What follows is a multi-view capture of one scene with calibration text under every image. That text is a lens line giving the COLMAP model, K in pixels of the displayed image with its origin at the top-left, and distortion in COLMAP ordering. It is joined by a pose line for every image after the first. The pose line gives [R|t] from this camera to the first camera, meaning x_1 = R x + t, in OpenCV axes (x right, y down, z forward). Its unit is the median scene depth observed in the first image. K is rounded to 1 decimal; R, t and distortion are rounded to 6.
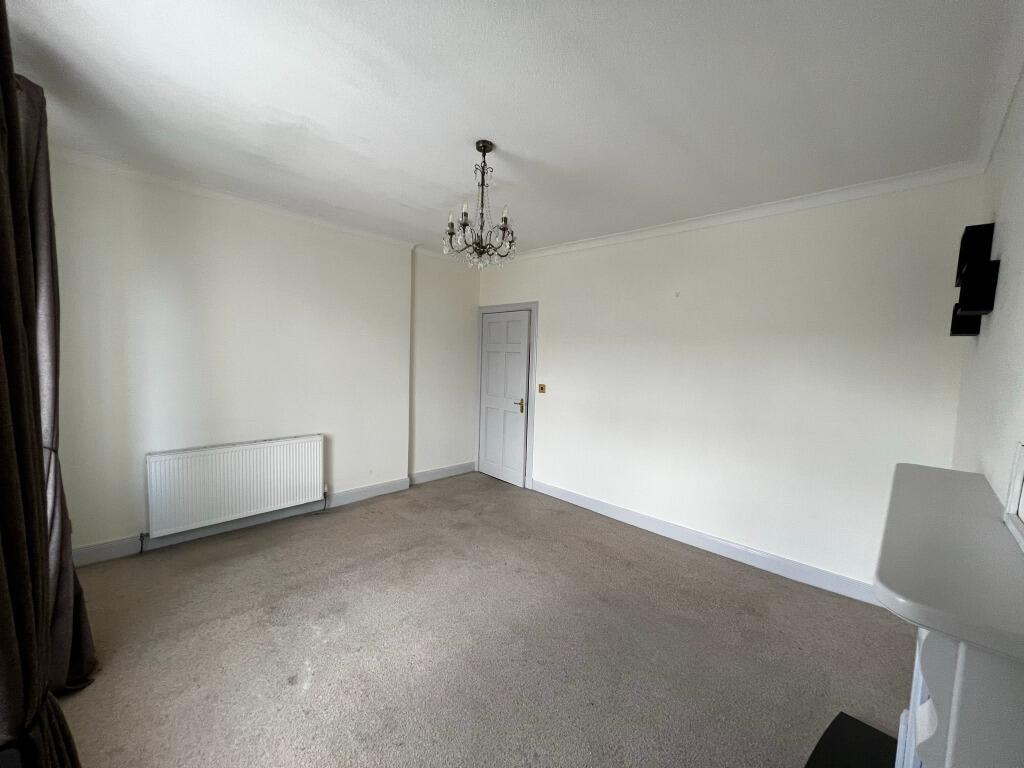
lens RADIAL K [[410.9, 0, 512.0], [0, 410.9, 389.3], [0, 0, 1]] dist [-0.002005, 0.000222]
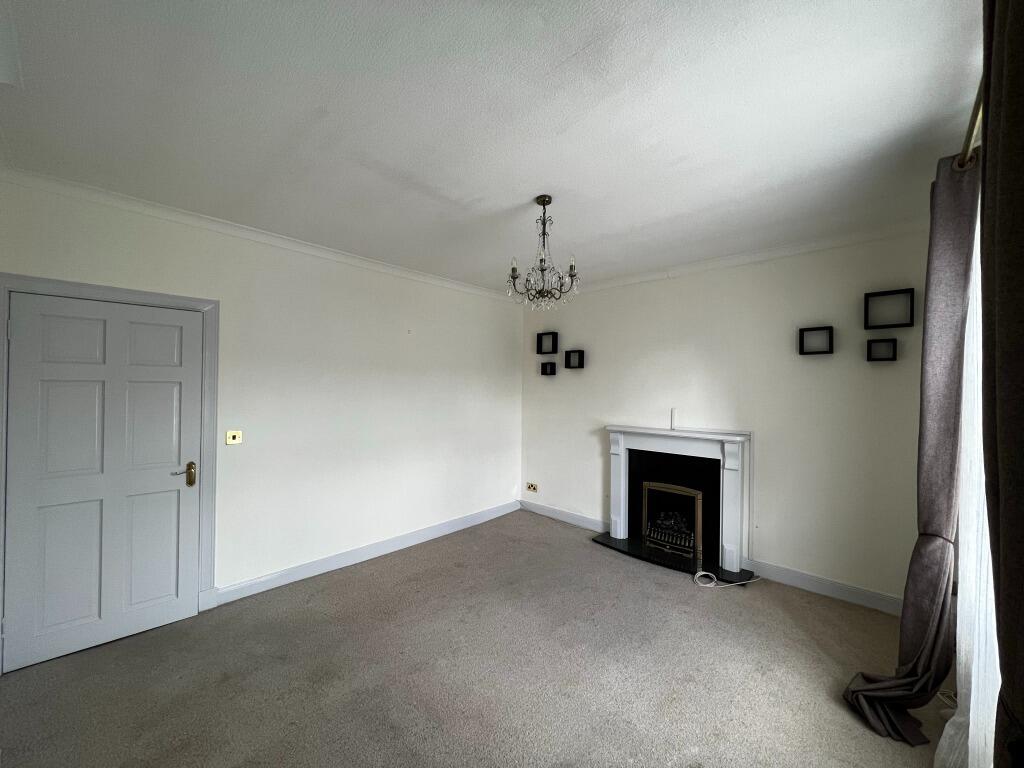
lens RADIAL K [[410.9, 0, 512.4], [0, 410.9, 388.2], [0, 0, 1]] dist [-0.002005, 0.000222]
pose [[-0.034167, -0.032675, 0.998882, -0.694391], [0.075400, 0.996533, 0.035178, -0.082425], [-0.996568, 0.076517, -0.031585, 0.686352]]
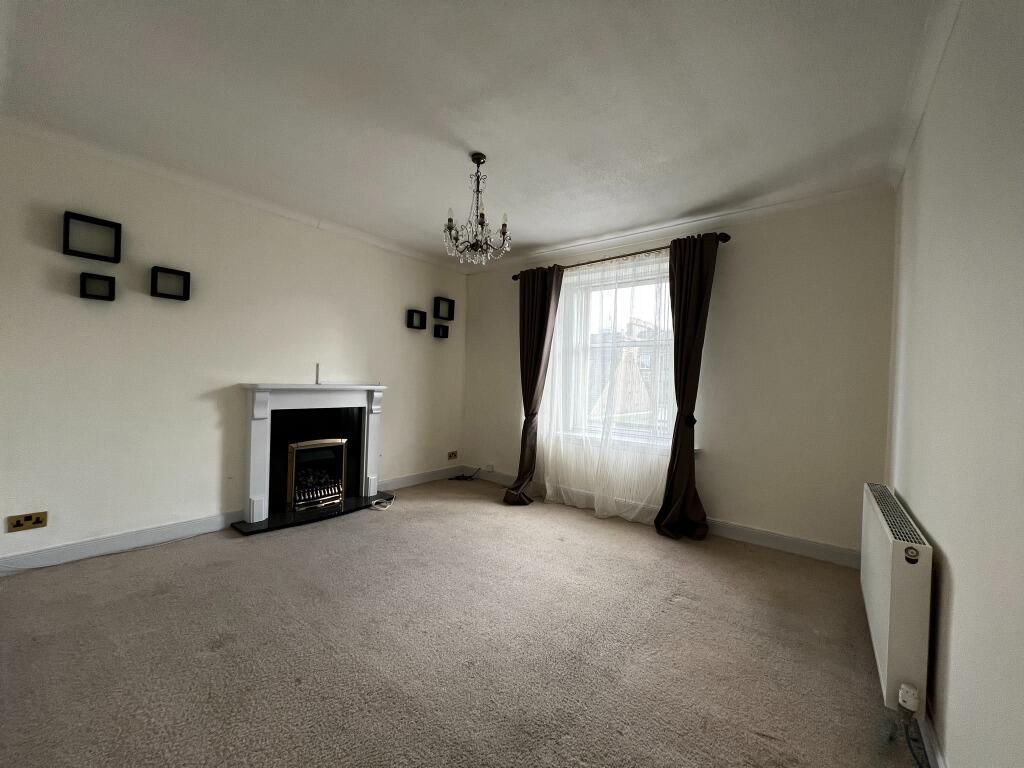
lens RADIAL K [[410.9, 0, 513.9], [0, 410.9, 383.0], [0, 0, 1]] dist [-0.002005, 0.000222]
pose [[-0.989479, -0.062837, -0.130320, -0.039298], [-0.074299, 0.993603, 0.085040, -0.039131], [0.124143, 0.093828, -0.987818, 1.317759]]
